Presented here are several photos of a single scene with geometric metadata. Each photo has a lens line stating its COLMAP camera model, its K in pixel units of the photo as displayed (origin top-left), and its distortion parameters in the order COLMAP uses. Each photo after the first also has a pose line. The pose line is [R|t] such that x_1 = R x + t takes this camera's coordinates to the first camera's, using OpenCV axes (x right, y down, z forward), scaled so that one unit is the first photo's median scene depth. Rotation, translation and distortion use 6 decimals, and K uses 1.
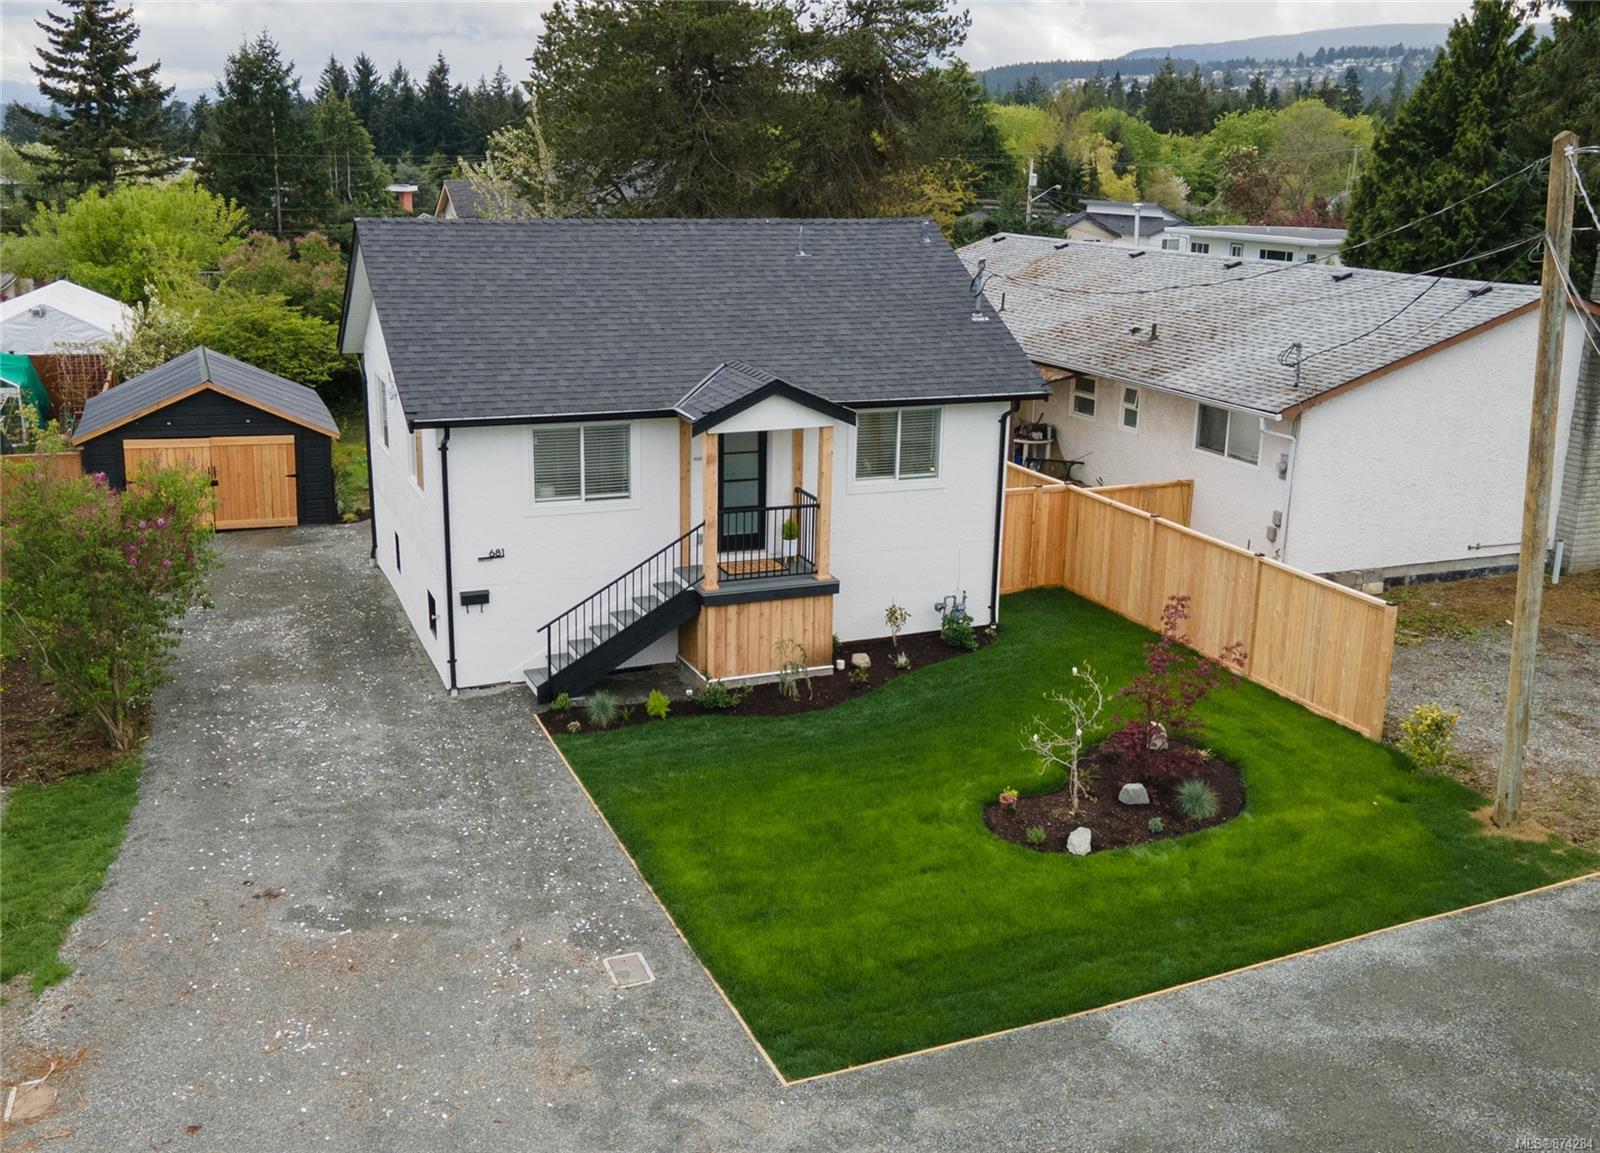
lens RADIAL K [[1575.8, 0, 800.0], [0, 1575.8, 576.5], [0, 0, 1]] dist [0.047506, -0.017085]
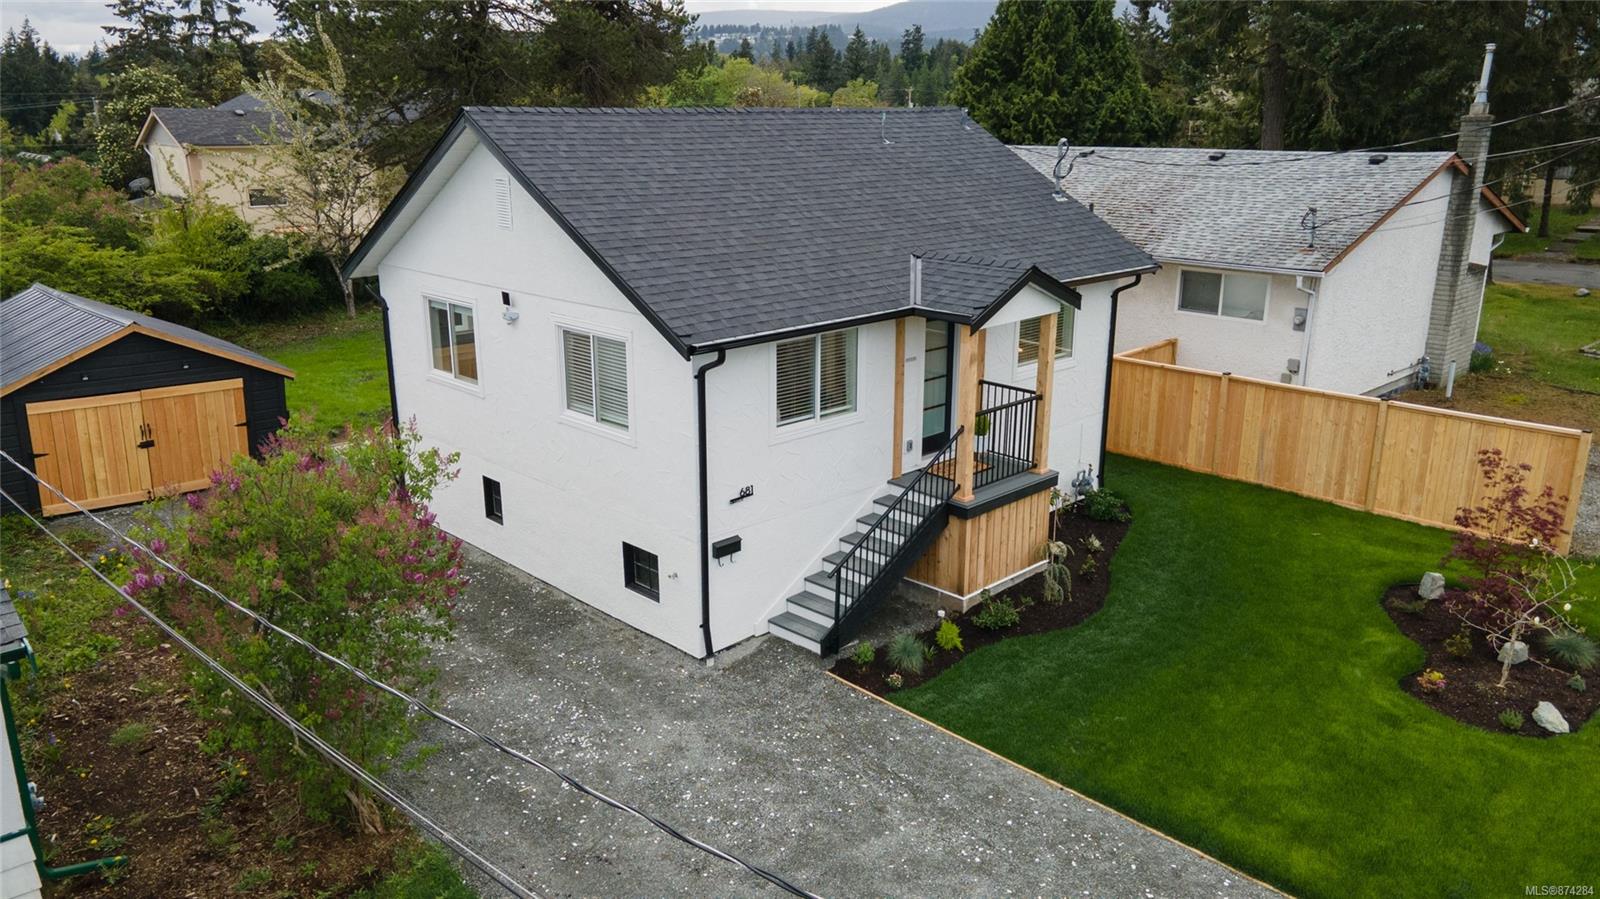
lens RADIAL K [[1186.1, 0, 800.0], [0, 1186.1, 449.5], [0, 0, 1]] dist [0.037876, -0.000294]
pose [[0.924367, -0.120196, 0.362075, -0.387360], [0.112875, 0.992747, 0.041390, -0.059633], [-0.364423, 0.002610, 0.931230, 0.385512]]
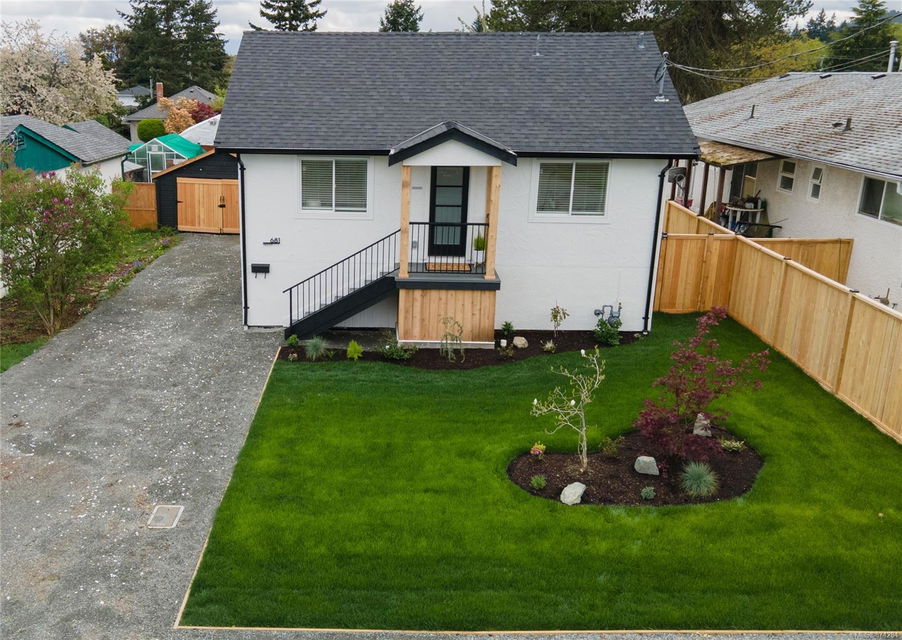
lens RADIAL K [[868.1, 0, 346.0], [0, 868.1, 325.3], [0, 0, 1]] dist [0.041974, -0.002162]
pose [[0.904843, 0.113434, -0.410356, 0.222228], [-0.105615, 0.993530, 0.041758, 0.024049], [0.412437, 0.005555, 0.910969, 0.254326]]
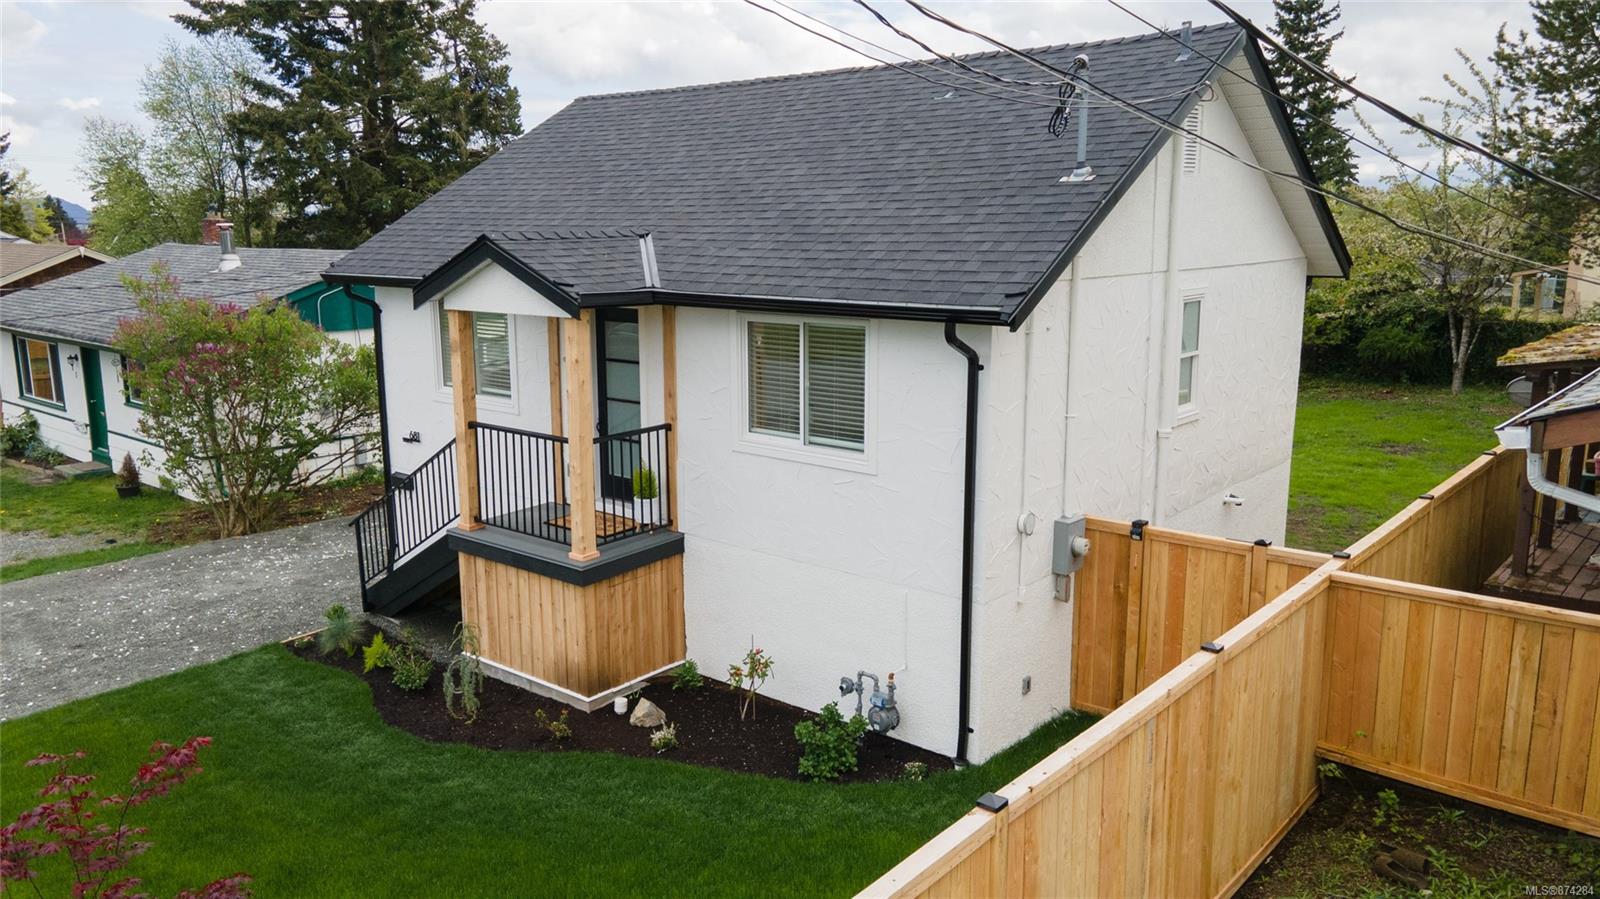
lens RADIAL K [[1173.0, 0, 800.0], [0, 1173.0, 449.5], [0, 0, 1]] dist [0.054003, 0.002310]
pose [[0.458668, 0.153029, -0.875332, 0.476434], [-0.222559, 0.973447, 0.053563, -0.088825], [0.860286, 0.170245, 0.480547, 0.852095]]
